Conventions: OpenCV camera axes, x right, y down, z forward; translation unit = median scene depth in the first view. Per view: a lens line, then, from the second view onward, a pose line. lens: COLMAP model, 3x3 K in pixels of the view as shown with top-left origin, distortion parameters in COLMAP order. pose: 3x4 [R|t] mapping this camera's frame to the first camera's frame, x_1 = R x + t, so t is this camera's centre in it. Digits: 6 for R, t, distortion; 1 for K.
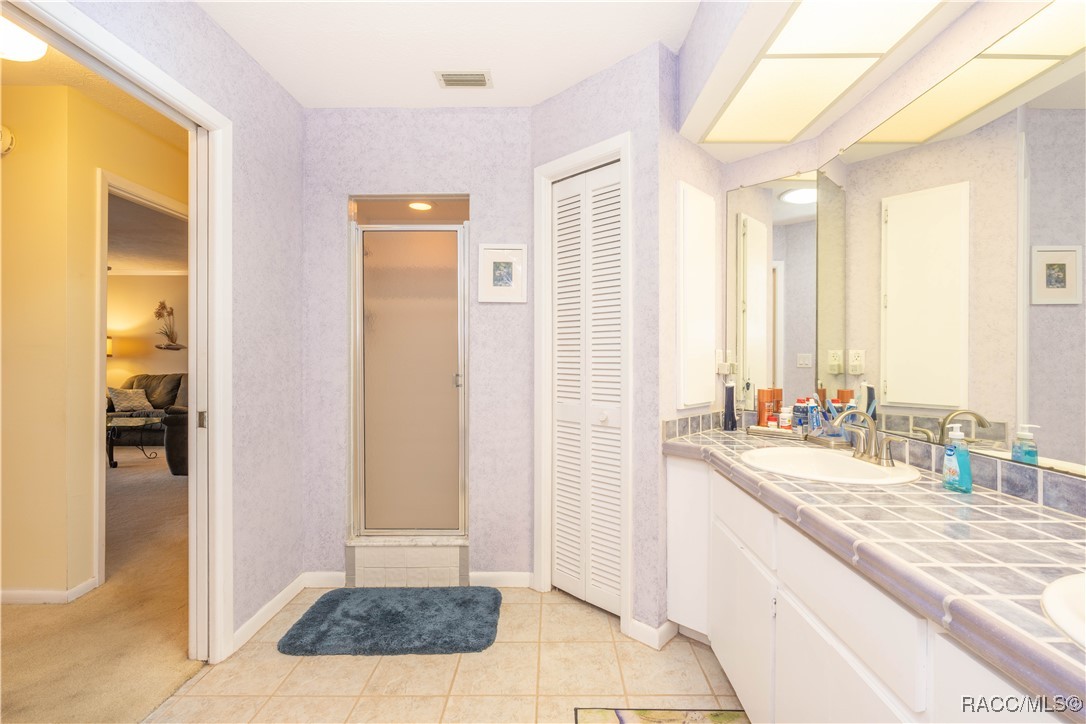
lens RADIAL K [[479.6, 0, 549.6], [0, 479.6, 355.5], [0, 0, 1]] dist [-0.000268, 0.000135]
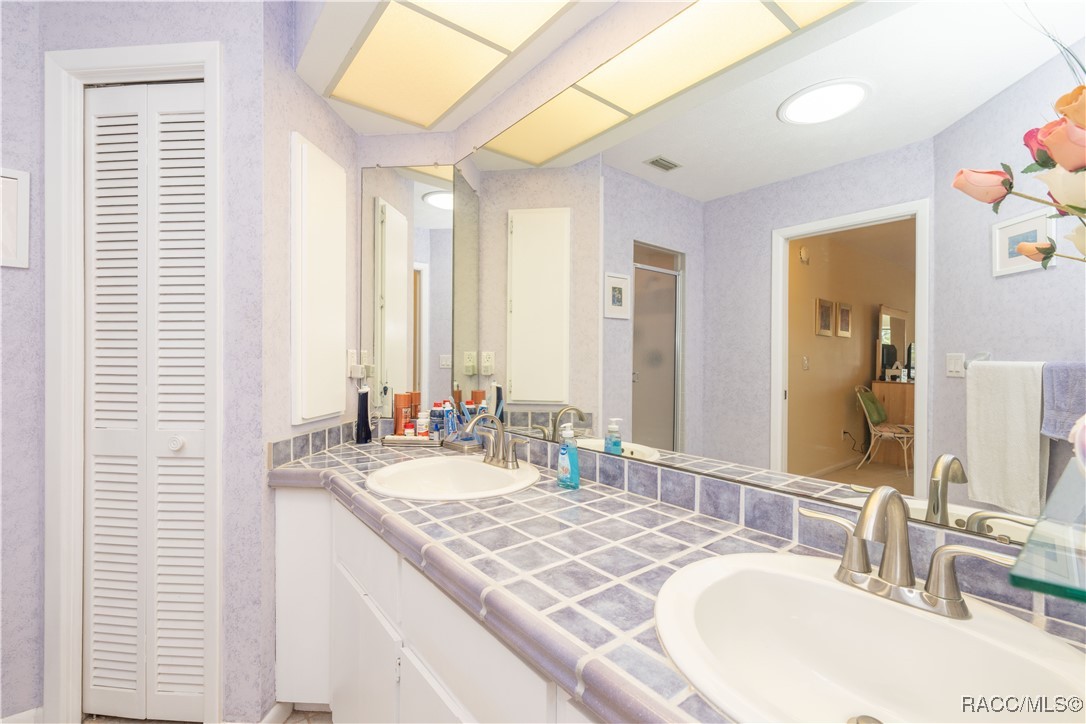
lens RADIAL K [[471.6, 0, 538.3], [0, 471.6, 358.4], [0, 0, 1]] dist [-0.000962, -0.000165]
pose [[0.781667, 0.000992, 0.623695, 0.102474], [-0.003290, 0.999991, 0.002533, 0.000270], [-0.623687, -0.004032, 0.781664, 0.154247]]
